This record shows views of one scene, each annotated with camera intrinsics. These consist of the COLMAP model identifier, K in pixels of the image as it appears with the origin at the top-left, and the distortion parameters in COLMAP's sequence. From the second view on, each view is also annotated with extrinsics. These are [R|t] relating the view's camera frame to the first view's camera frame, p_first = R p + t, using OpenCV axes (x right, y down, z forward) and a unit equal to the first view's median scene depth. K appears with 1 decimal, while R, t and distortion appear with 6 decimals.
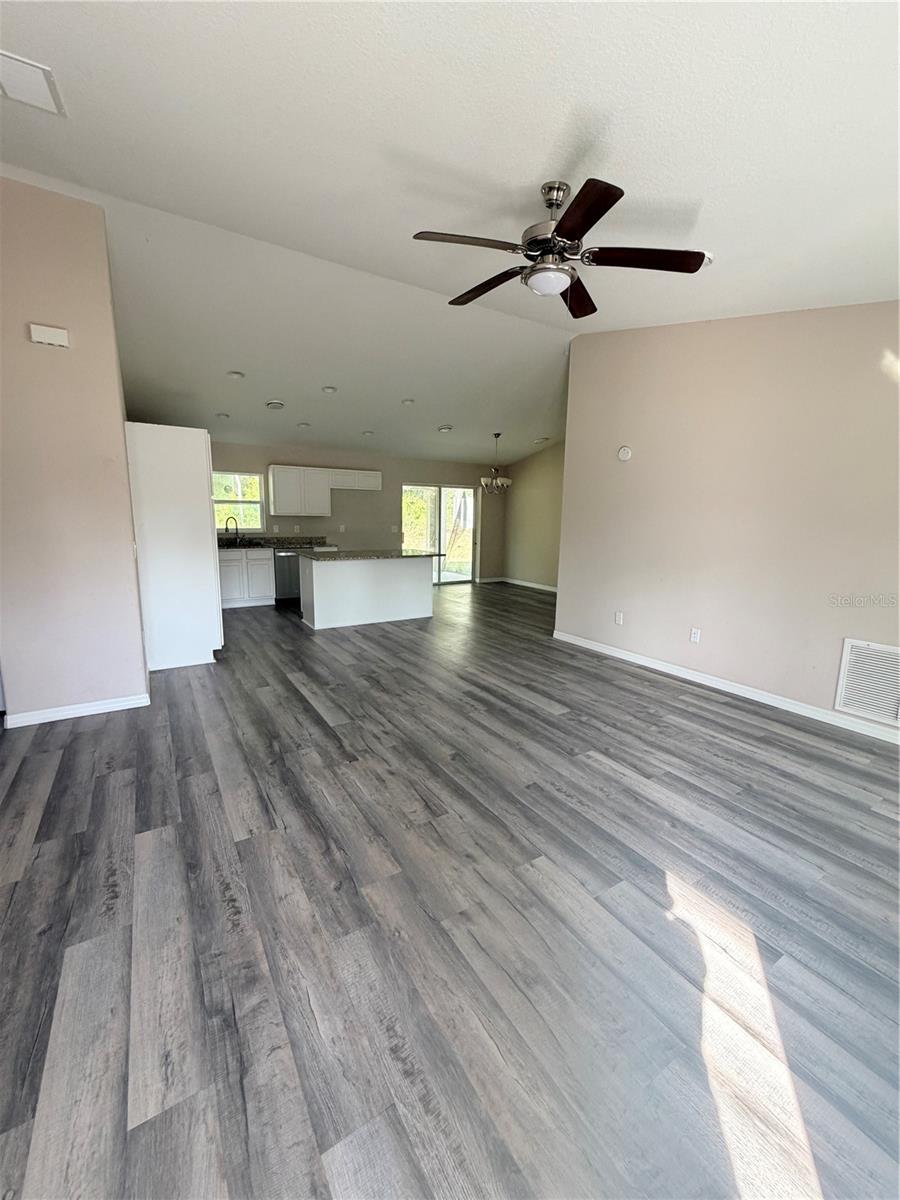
lens RADIAL K [[479.6, 0, 451.7], [0, 479.6, 597.0], [0, 0, 1]] dist [-0.001417, -0.000374]
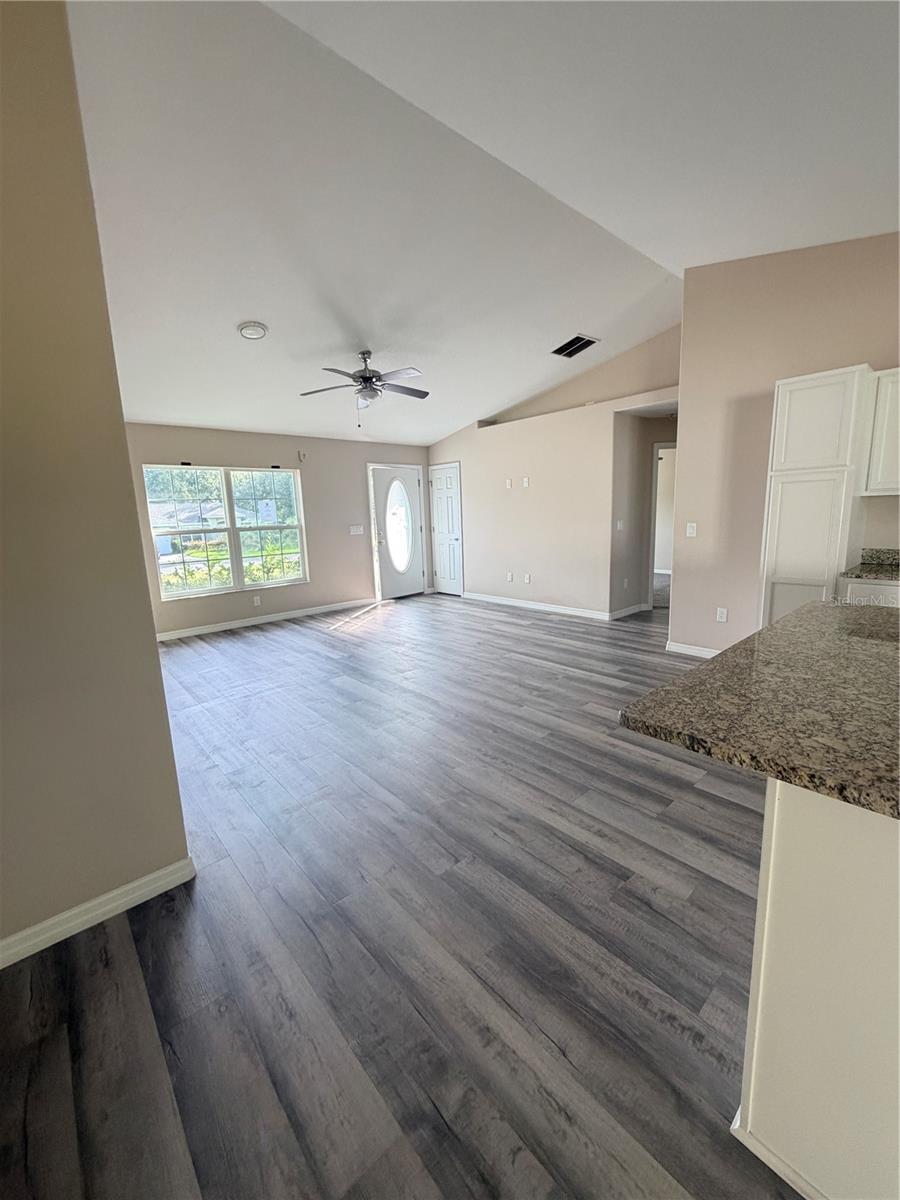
lens RADIAL K [[479.6, 0, 451.7], [0, 479.6, 597.0], [0, 0, 1]] dist [-0.001417, -0.000374]
pose [[-0.986542, 0.046245, -0.156831, 0.129465], [-0.009484, 0.941369, 0.337245, -0.330501], [0.163231, 0.334194, -0.928262, 2.014787]]
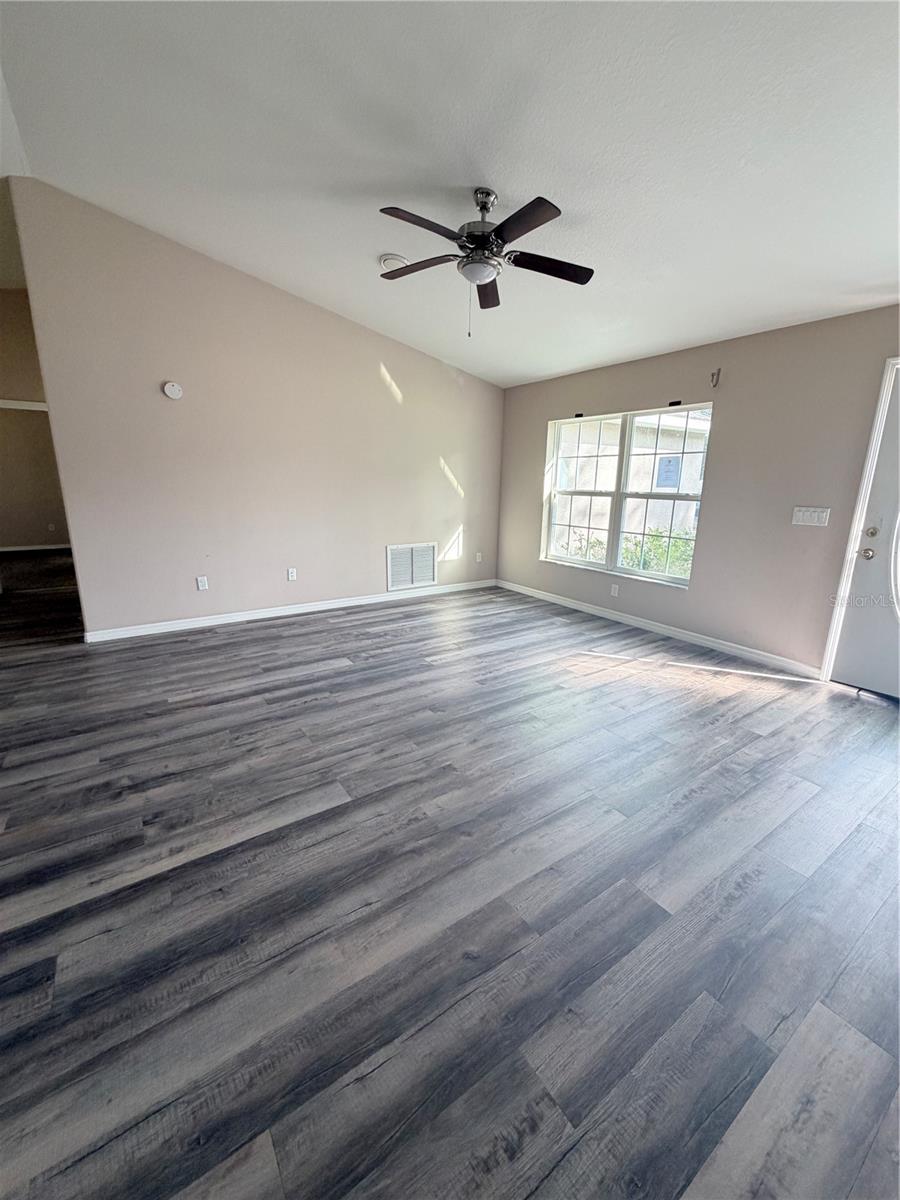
lens RADIAL K [[479.6, 0, 451.7], [0, 479.6, 597.0], [0, 0, 1]] dist [-0.001417, -0.000374]
pose [[-0.035274, -0.255244, 0.966233, -0.725612], [0.154544, 0.953811, 0.257605, -0.120560], [-0.987356, 0.158412, 0.005802, 0.737662]]
